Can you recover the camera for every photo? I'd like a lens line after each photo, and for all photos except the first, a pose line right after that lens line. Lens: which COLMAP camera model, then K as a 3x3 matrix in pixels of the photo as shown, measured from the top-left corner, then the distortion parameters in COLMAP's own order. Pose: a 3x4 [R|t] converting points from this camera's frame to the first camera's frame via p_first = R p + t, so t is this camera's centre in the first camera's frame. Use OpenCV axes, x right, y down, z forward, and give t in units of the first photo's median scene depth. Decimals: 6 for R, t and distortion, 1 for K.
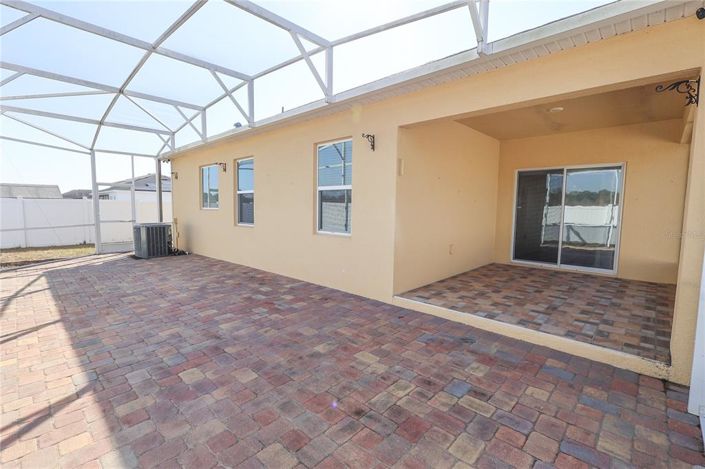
lens RADIAL K [[321.2, 0, 346.6], [0, 321.2, 234.2], [0, 0, 1]] dist [-0.002089, -0.000326]
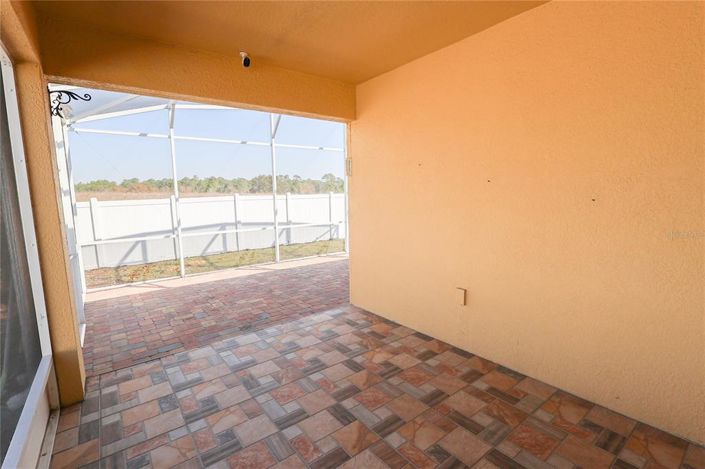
lens RADIAL K [[323.7, 0, 352.5], [0, 323.7, 234.5], [0, 0, 1]] dist [-0.012744, 0.000079]
pose [[-0.134132, 0.115982, -0.984153, 1.257477], [-0.065509, 0.989917, 0.125589, -0.156012], [0.988796, 0.081316, -0.125182, 1.311439]]
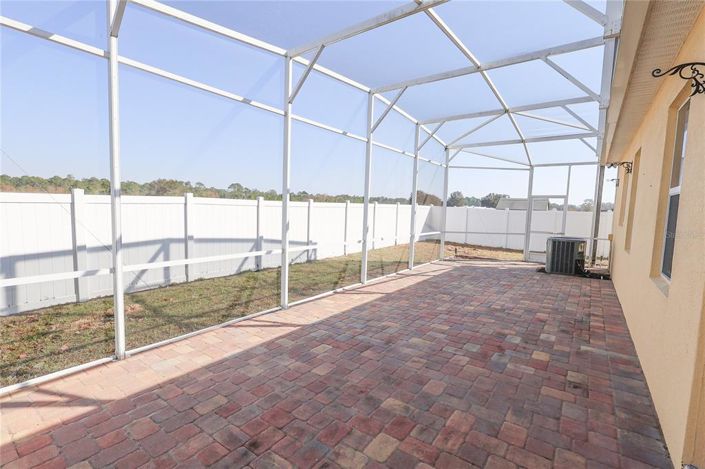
lens RADIAL K [[321.2, 0, 346.6], [0, 321.2, 234.2], [0, 0, 1]] dist [-0.002089, -0.000326]
pose [[0.127868, 0.074548, -0.988986, 0.537195], [-0.109160, 0.992171, 0.060674, -0.072213], [0.985766, 0.100199, 0.135005, 0.619206]]
